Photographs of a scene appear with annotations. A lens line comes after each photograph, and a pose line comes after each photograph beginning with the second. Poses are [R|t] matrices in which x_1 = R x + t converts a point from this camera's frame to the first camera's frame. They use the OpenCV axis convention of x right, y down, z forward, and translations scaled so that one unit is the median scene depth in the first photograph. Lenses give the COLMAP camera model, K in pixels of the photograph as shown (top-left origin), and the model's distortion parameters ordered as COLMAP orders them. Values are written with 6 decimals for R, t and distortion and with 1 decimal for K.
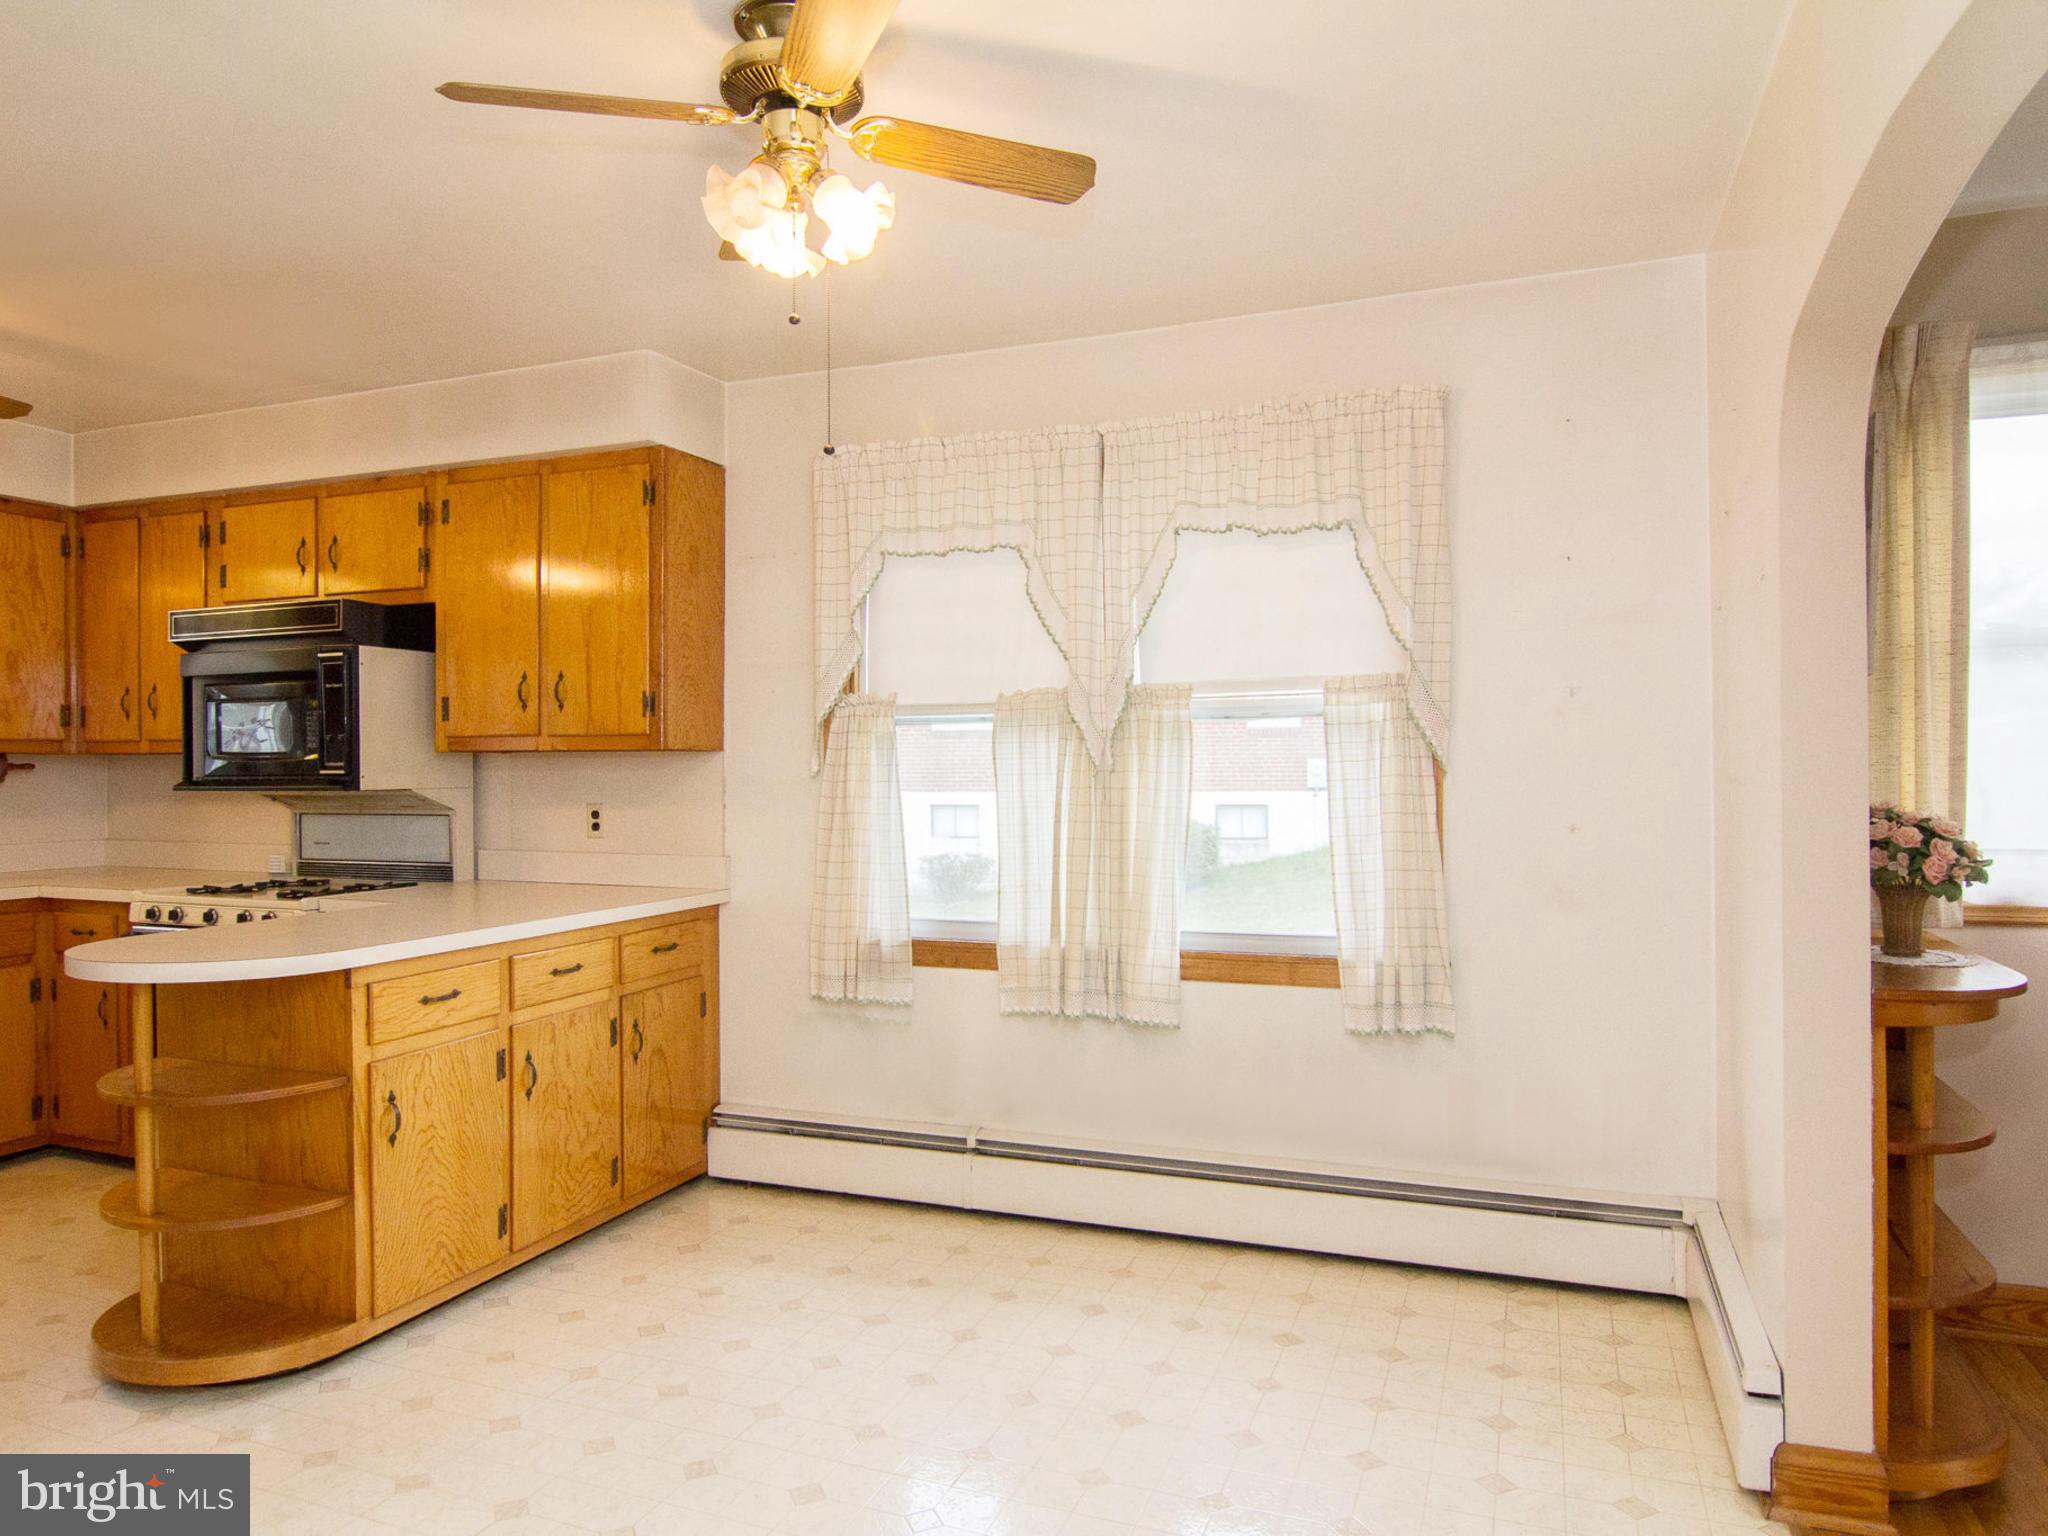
lens RADIAL K [[1308.7, 0, 1024.0], [0, 1308.7, 768.0], [0, 0, 1]] dist [-0.003220, -0.000404]
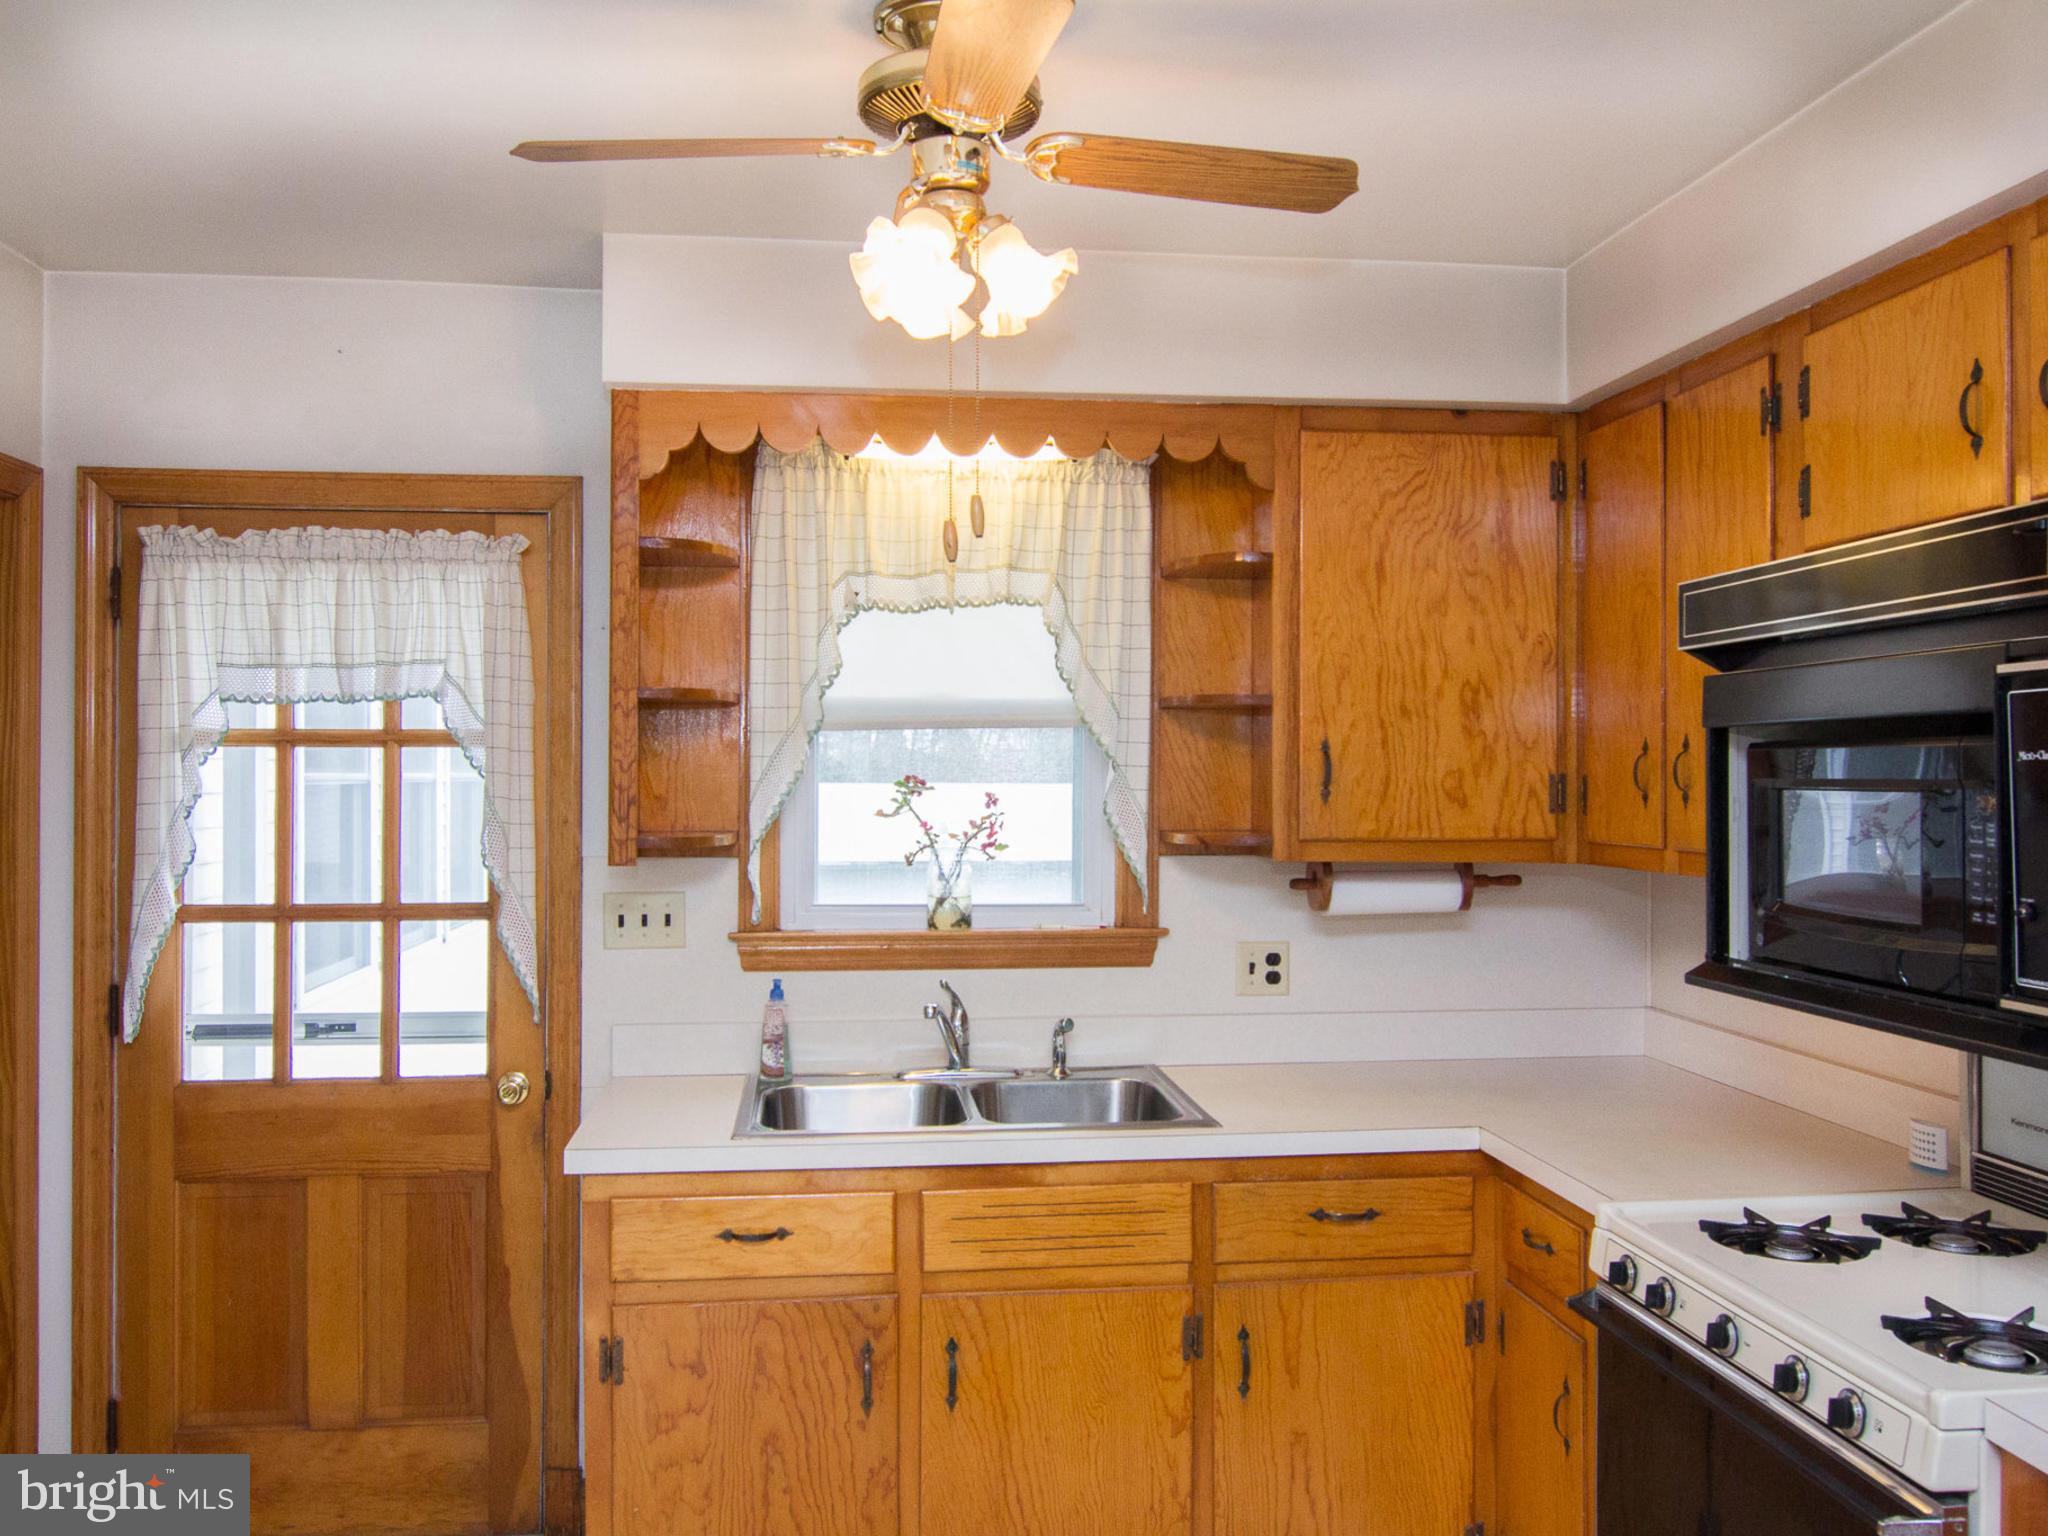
lens RADIAL K [[1659.1, 0, 1024.0], [0, 1659.1, 768.0], [0, 0, 1]] dist [-0.013394, -0.005001]
pose [[0.478675, 0.004173, -0.877982, -0.256754], [-0.004899, 0.999986, 0.002081, -0.055043], [0.877979, 0.003305, 0.478688, 0.517690]]
